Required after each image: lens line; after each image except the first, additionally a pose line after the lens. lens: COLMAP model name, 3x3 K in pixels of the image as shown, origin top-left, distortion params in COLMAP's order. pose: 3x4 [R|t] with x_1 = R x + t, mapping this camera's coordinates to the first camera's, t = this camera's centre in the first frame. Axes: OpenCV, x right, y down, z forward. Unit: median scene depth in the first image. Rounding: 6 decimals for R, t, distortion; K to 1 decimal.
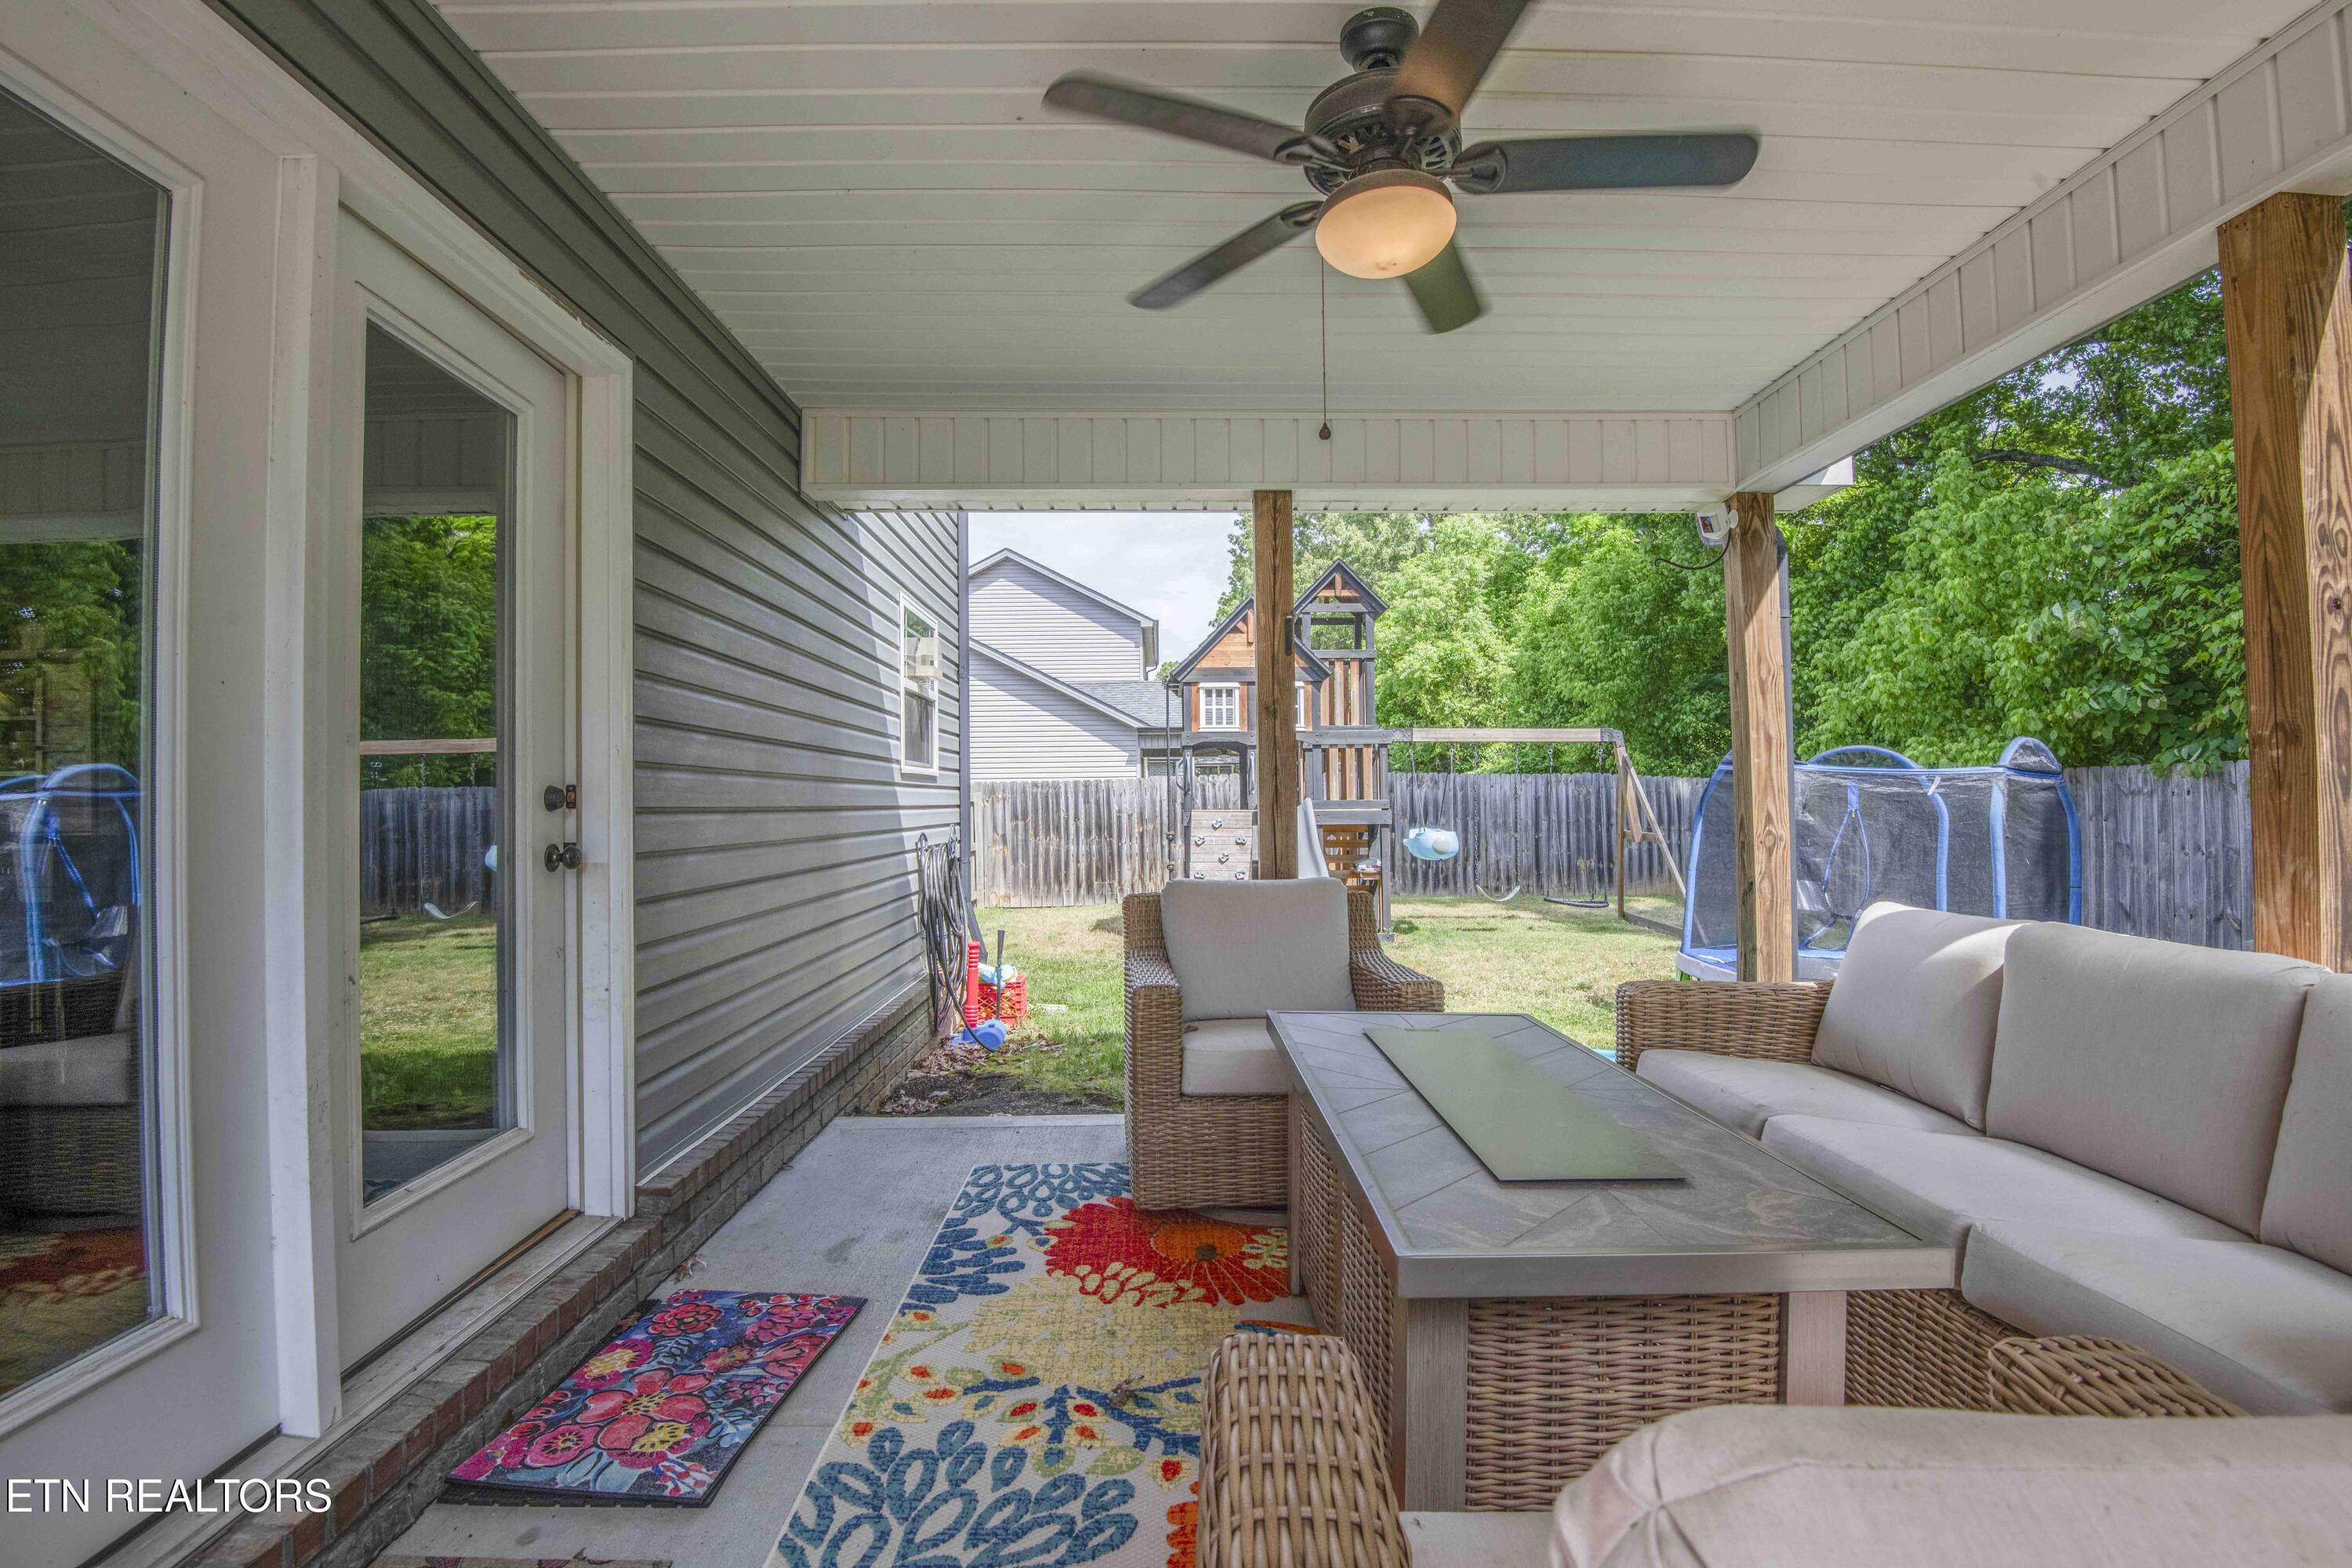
lens RADIAL K [[1082.4, 0, 1182.1], [0, 1082.4, 786.2], [0, 0, 1]] dist [-0.022263, -0.012067]
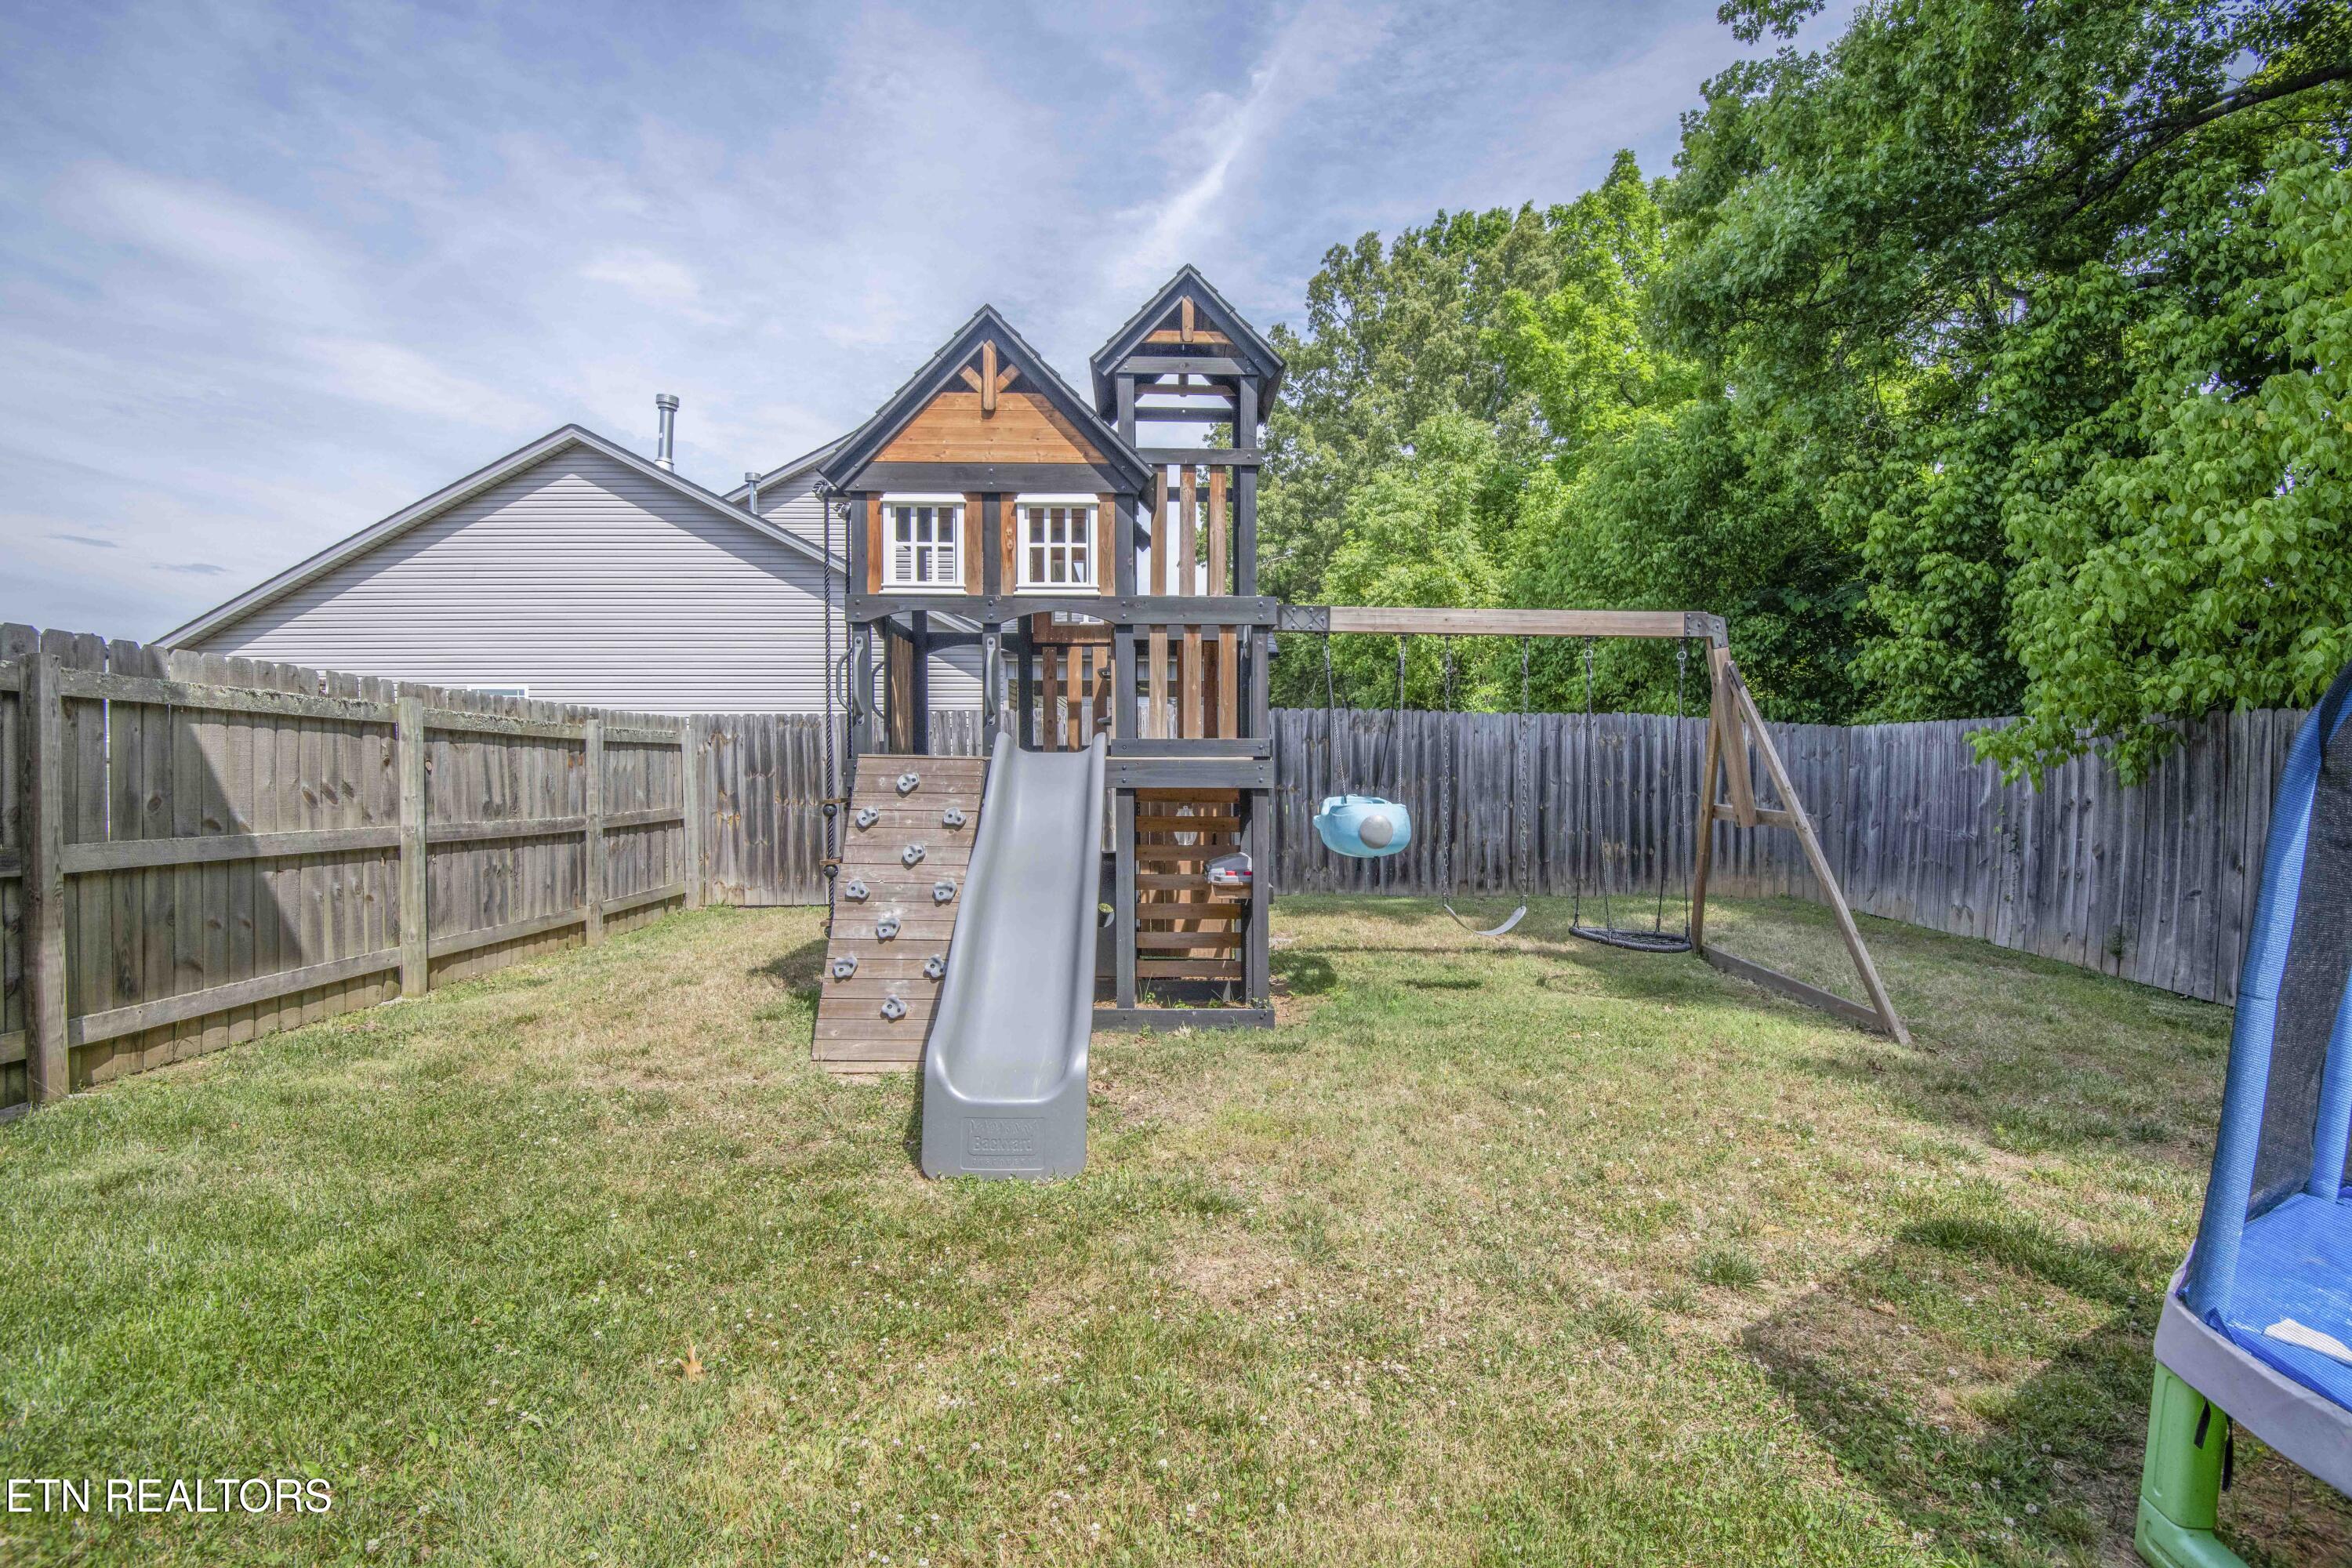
lens RADIAL K [[1082.4, 0, 1184.1], [0, 1082.4, 786.9], [0, 0, 1]] dist [-0.022263, -0.012067]
pose [[0.999783, 0.011879, 0.017088, 0.097116], [-0.012573, 0.999075, 0.041122, 0.009557], [-0.016584, -0.041328, 0.999008, 0.340978]]
